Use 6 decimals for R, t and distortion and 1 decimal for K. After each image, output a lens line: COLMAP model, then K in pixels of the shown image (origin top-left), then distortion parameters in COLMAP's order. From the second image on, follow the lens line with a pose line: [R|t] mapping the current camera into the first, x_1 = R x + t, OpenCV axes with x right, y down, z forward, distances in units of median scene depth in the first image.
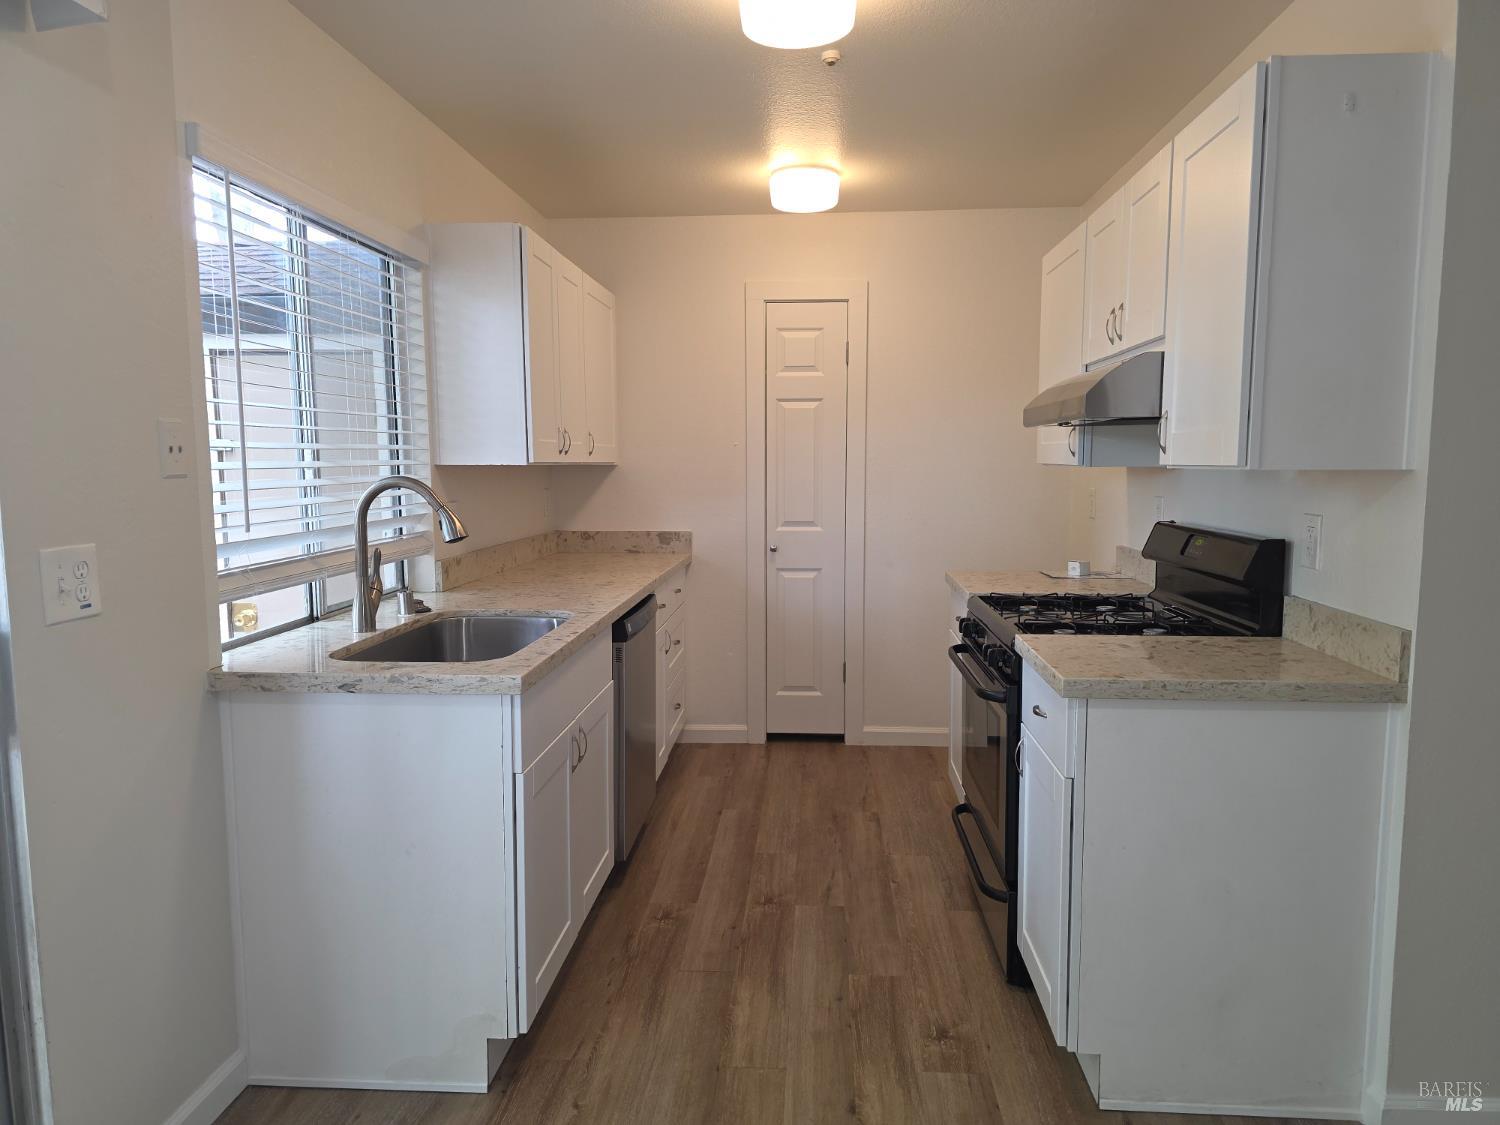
lens RADIAL K [[1013.4, 0, 747.2], [0, 1013.4, 564.4], [0, 0, 1]] dist [0.024002, -0.021468]
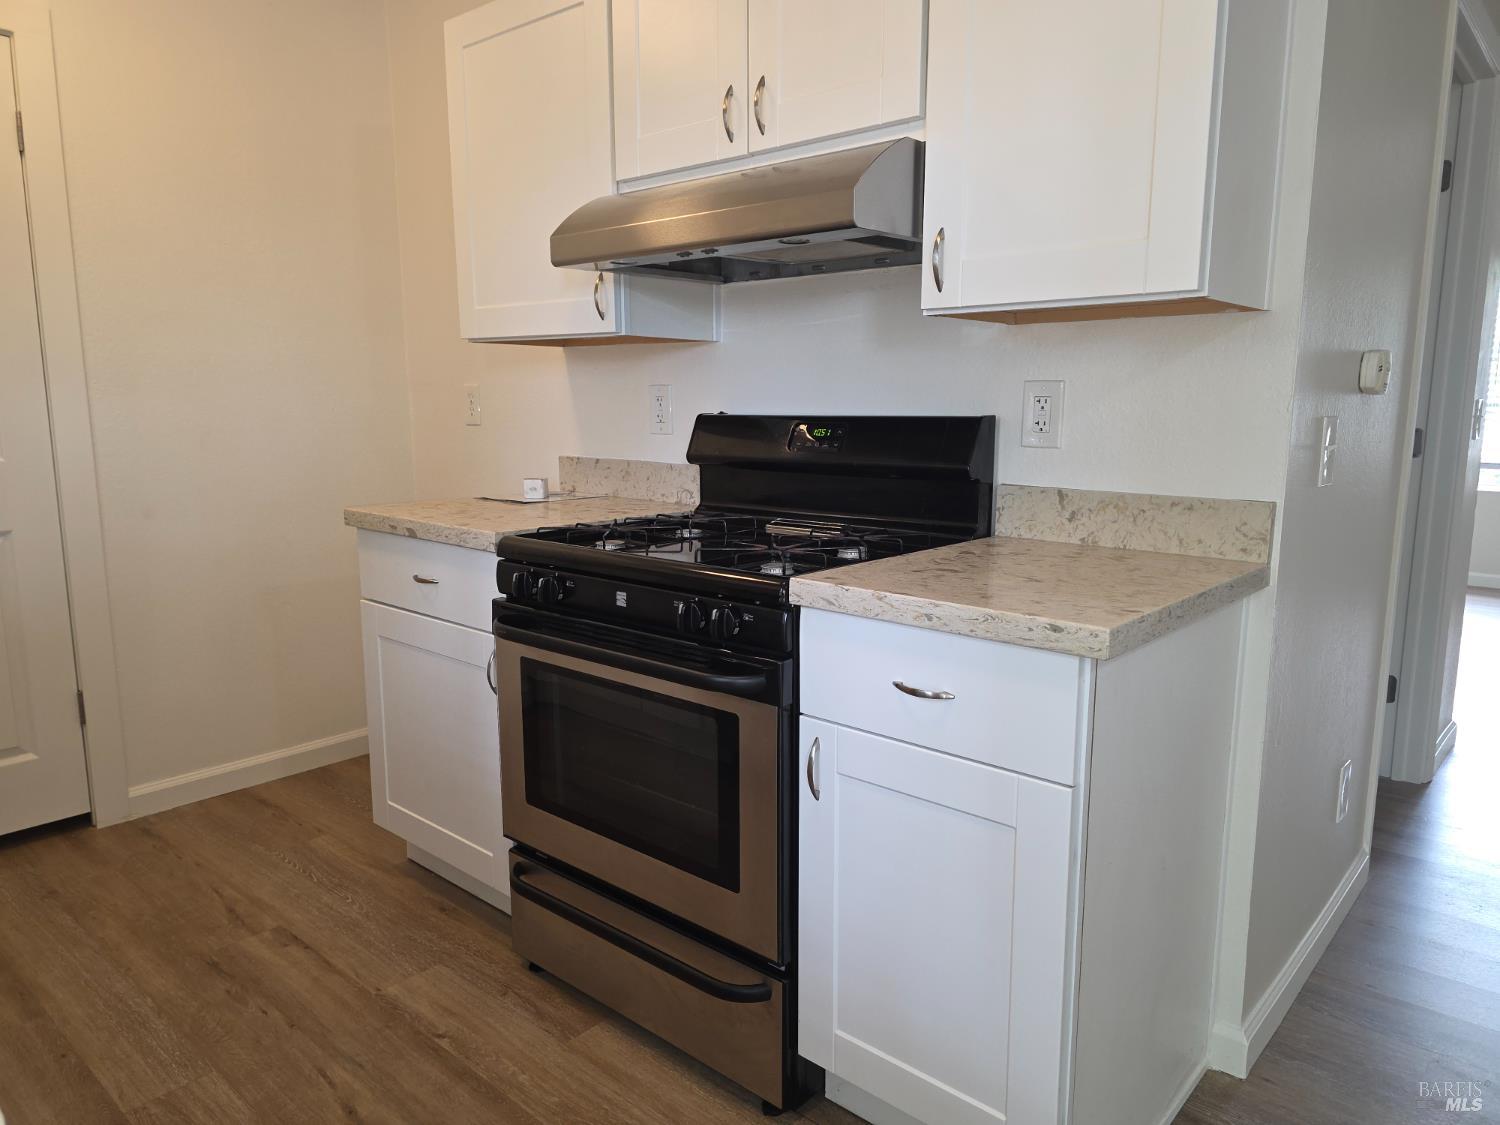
lens RADIAL K [[1013.4, 0, 755.0], [0, 1013.4, 563.5], [0, 0, 1]] dist [0.024002, -0.021468]
pose [[0.599327, -0.121638, 0.791209, -0.159547], [0.077870, 0.992559, 0.093608, 0.001208], [-0.796708, 0.005510, 0.604340, 0.448214]]
